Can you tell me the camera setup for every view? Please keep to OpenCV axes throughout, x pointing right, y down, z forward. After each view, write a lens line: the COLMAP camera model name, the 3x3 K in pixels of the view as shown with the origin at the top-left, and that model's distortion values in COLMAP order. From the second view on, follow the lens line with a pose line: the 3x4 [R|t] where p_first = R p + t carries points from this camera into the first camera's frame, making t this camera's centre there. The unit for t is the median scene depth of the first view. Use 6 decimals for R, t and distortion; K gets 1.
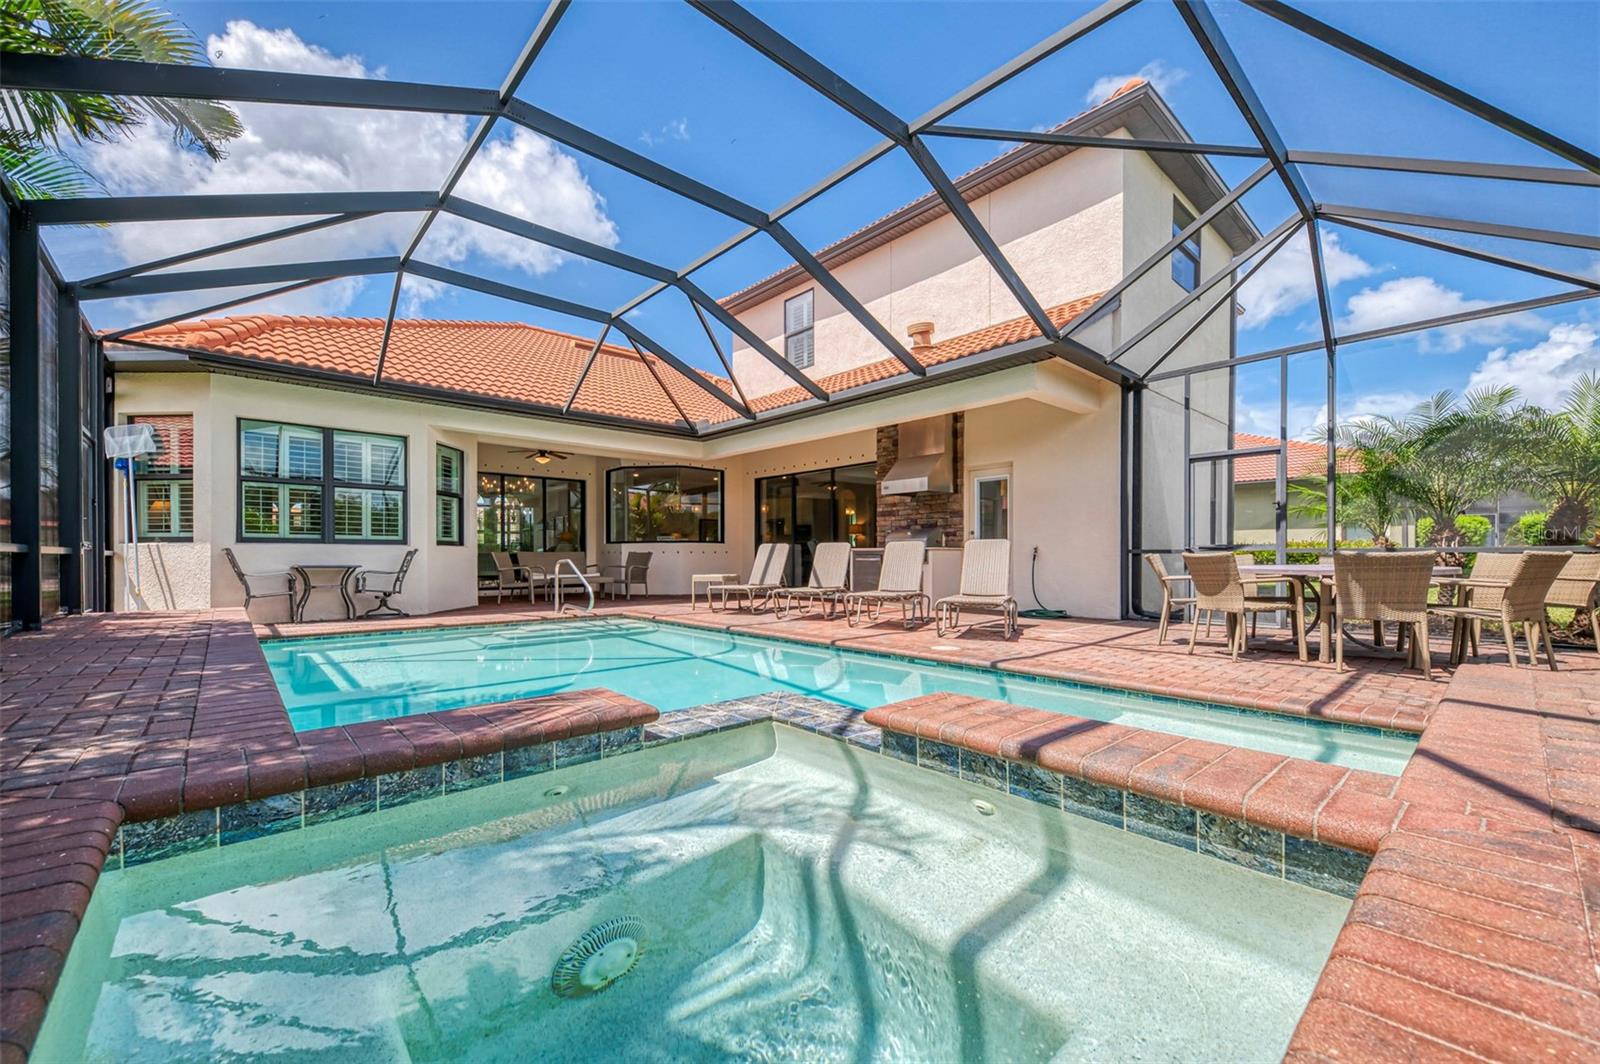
lens RADIAL K [[638.2, 0, 803.5], [0, 638.2, 541.6], [0, 0, 1]] dist [0.001291, 0.000033]
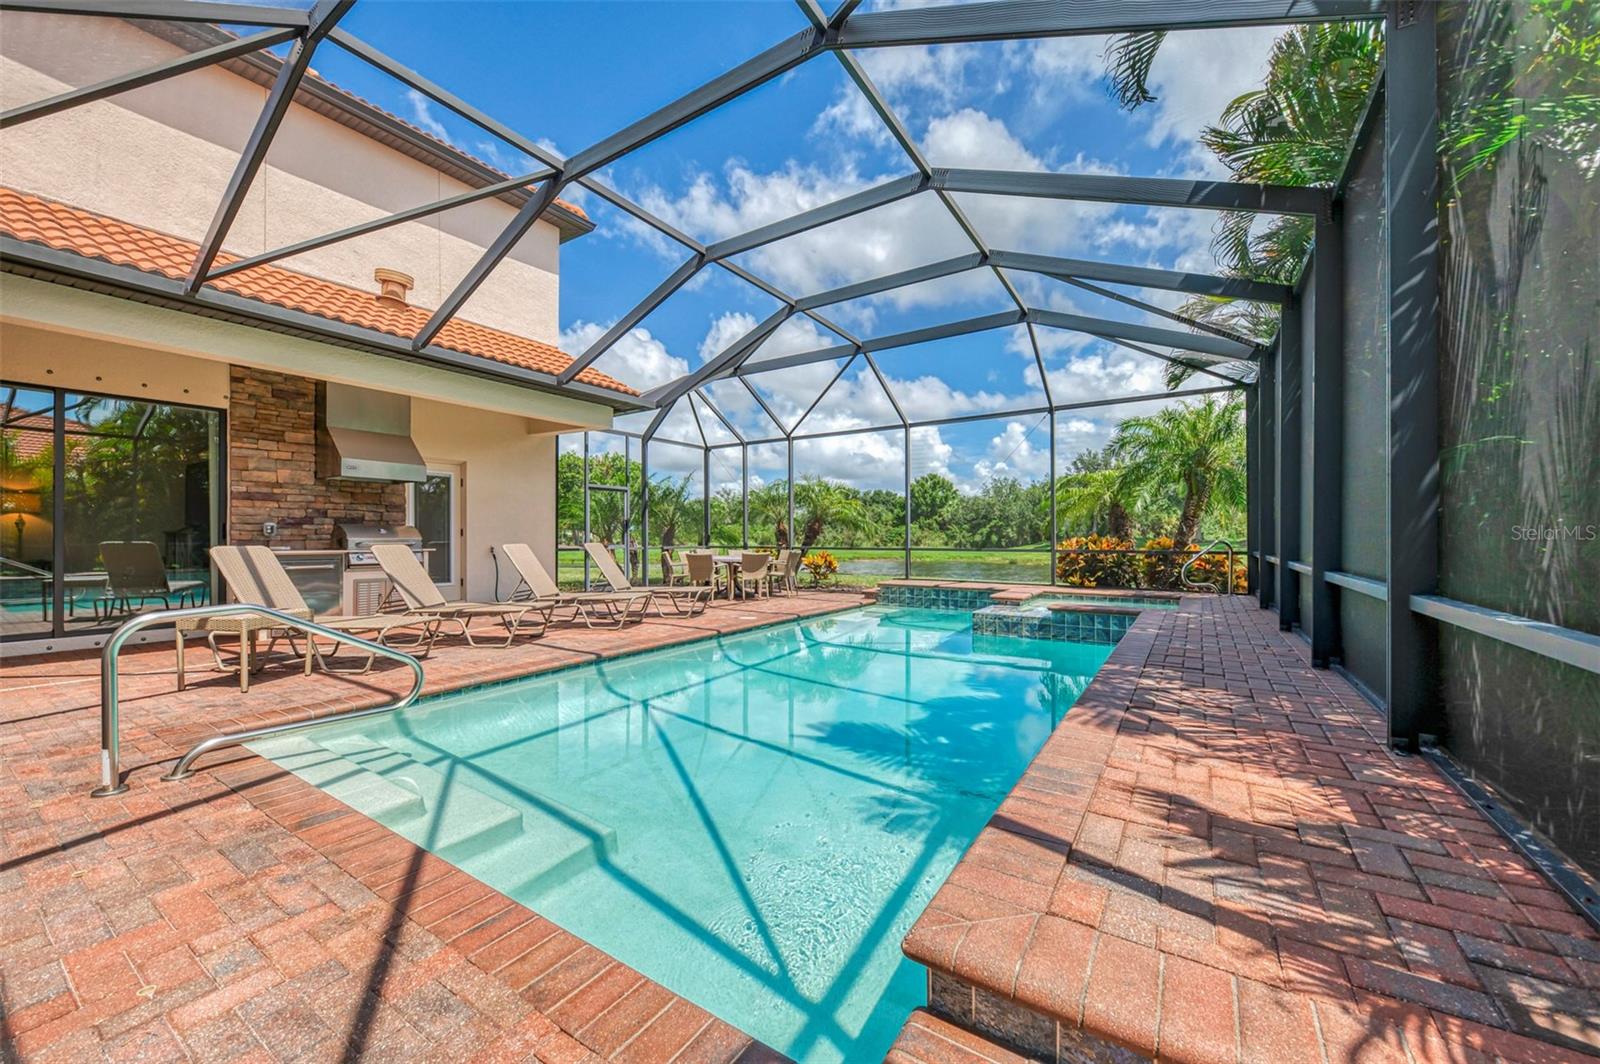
lens RADIAL K [[638.2, 0, 803.5], [0, 638.2, 541.6], [0, 0, 1]] dist [0.001291, 0.000033]
pose [[-0.226013, -0.000552, 0.974124, -0.690762], [-0.016101, 0.999865, -0.003169, -0.005234], [-0.973991, -0.016400, -0.225992, 0.654311]]
